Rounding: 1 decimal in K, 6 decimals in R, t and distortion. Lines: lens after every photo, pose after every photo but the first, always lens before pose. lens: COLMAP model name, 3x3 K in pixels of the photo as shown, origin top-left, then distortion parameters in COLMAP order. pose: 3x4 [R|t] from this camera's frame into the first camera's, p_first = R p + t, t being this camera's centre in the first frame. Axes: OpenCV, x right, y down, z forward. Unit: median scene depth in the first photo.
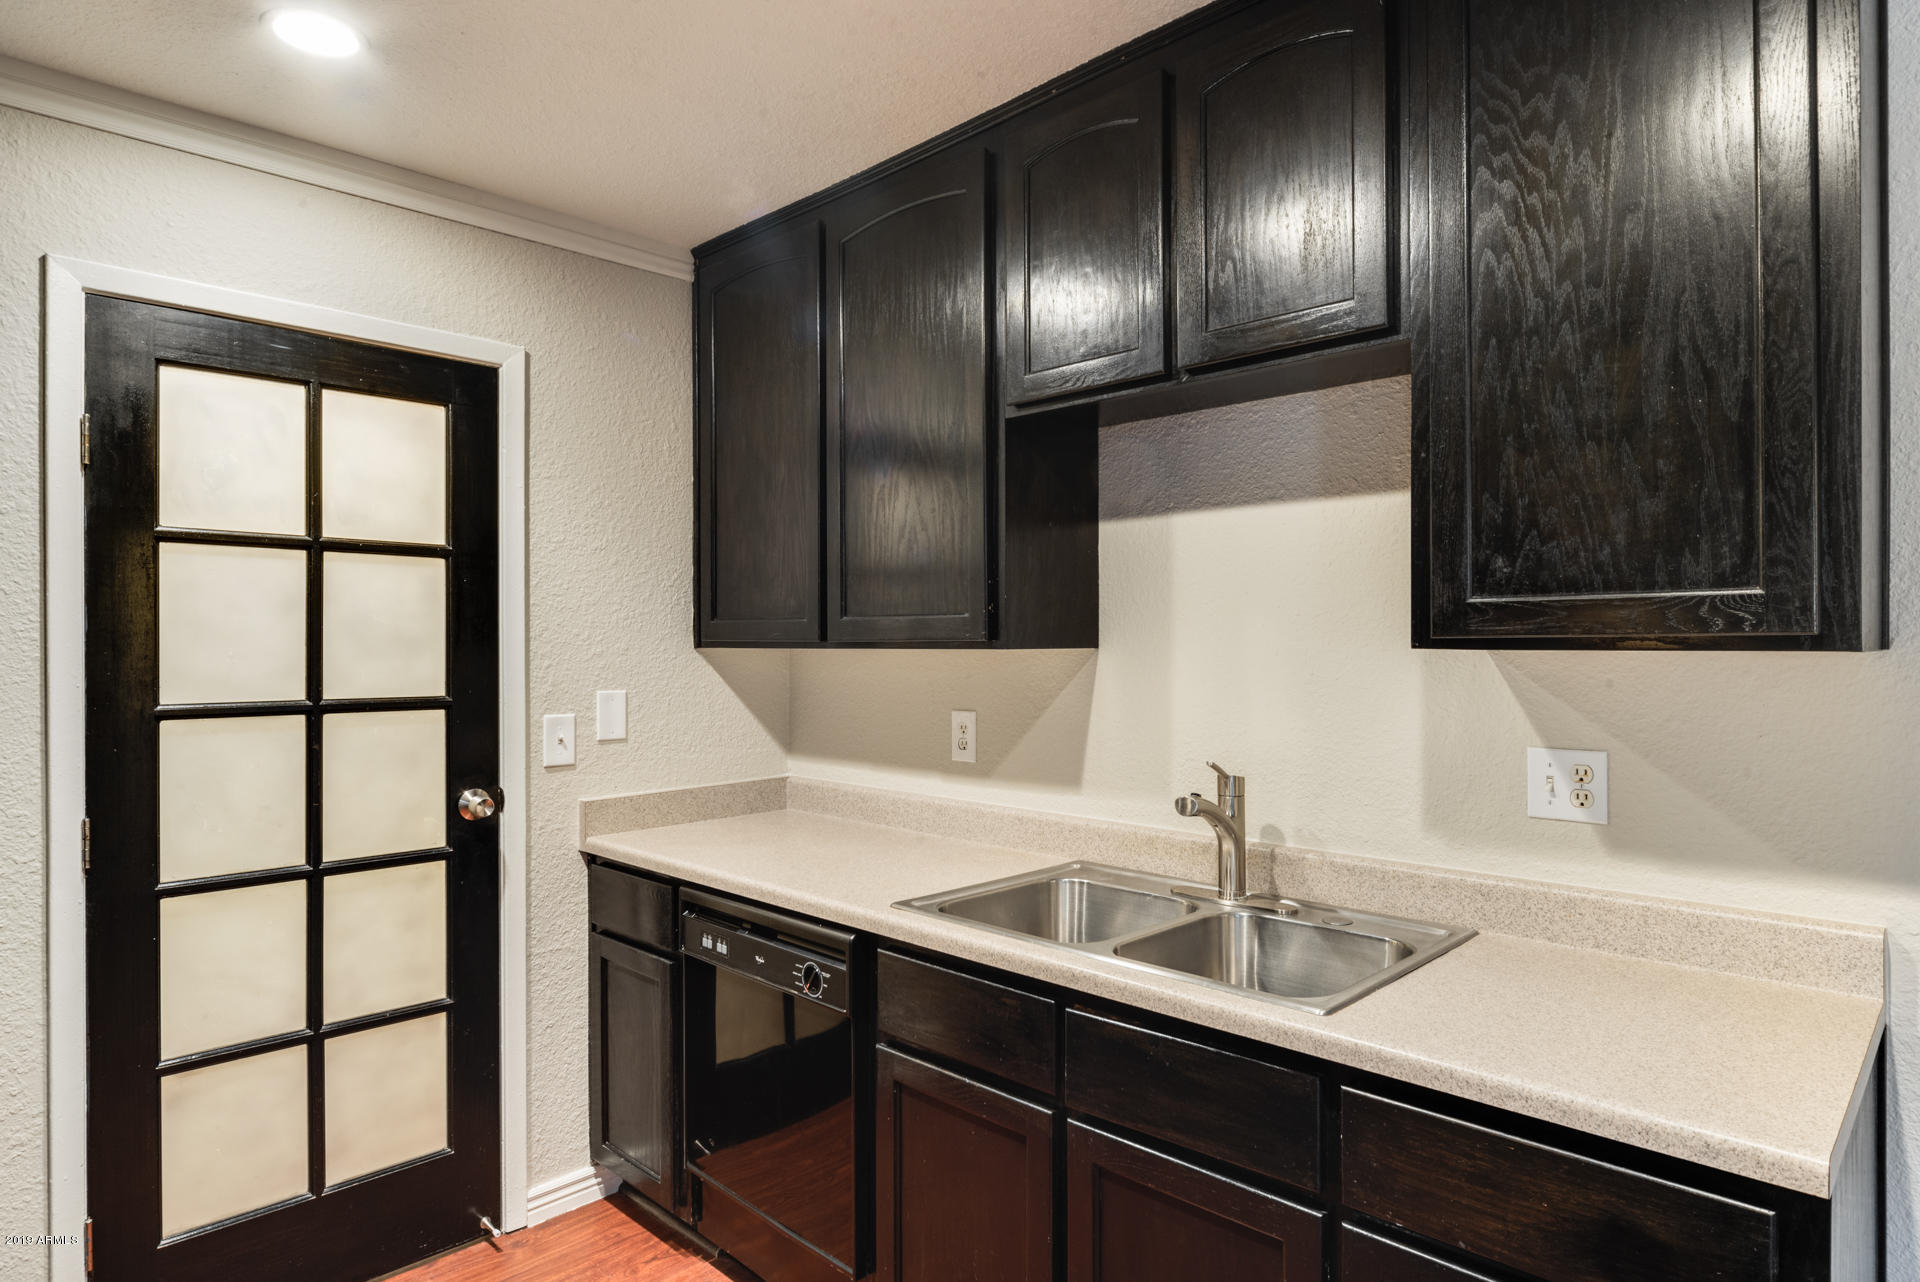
lens RADIAL K [[1076.9, 0, 958.0], [0, 1076.9, 644.6], [0, 0, 1]] dist [-0.003139, -0.001399]
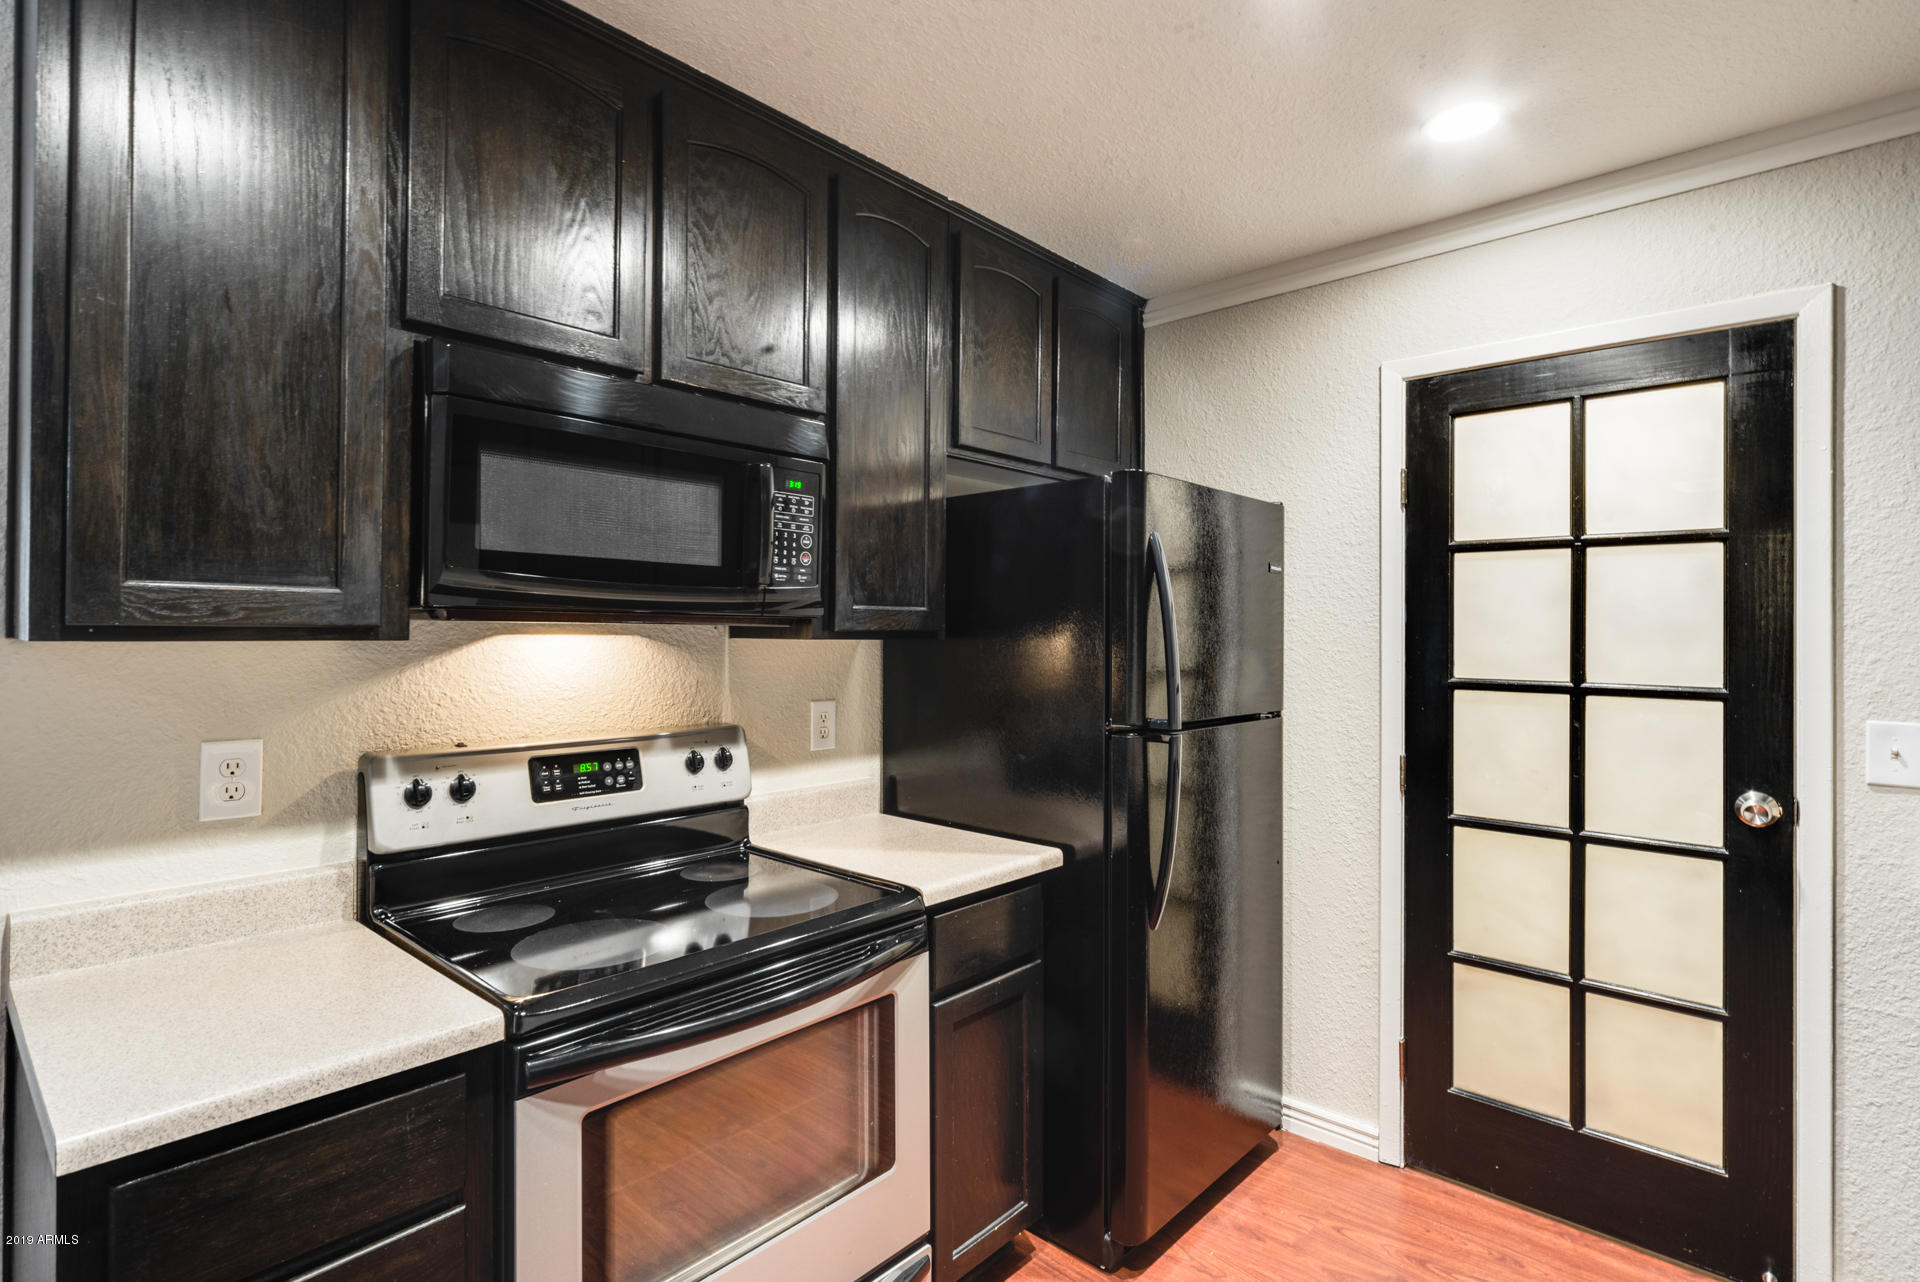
lens RADIAL K [[929.7, 0, 970.2], [0, 929.7, 627.1], [0, 0, 1]] dist [0.002029, -0.001721]
pose [[0.049018, 0.000199, -0.998798, 0.327814], [-0.003636, 0.999993, 0.000021, -0.003290], [0.998791, 0.003630, 0.049018, 0.322735]]
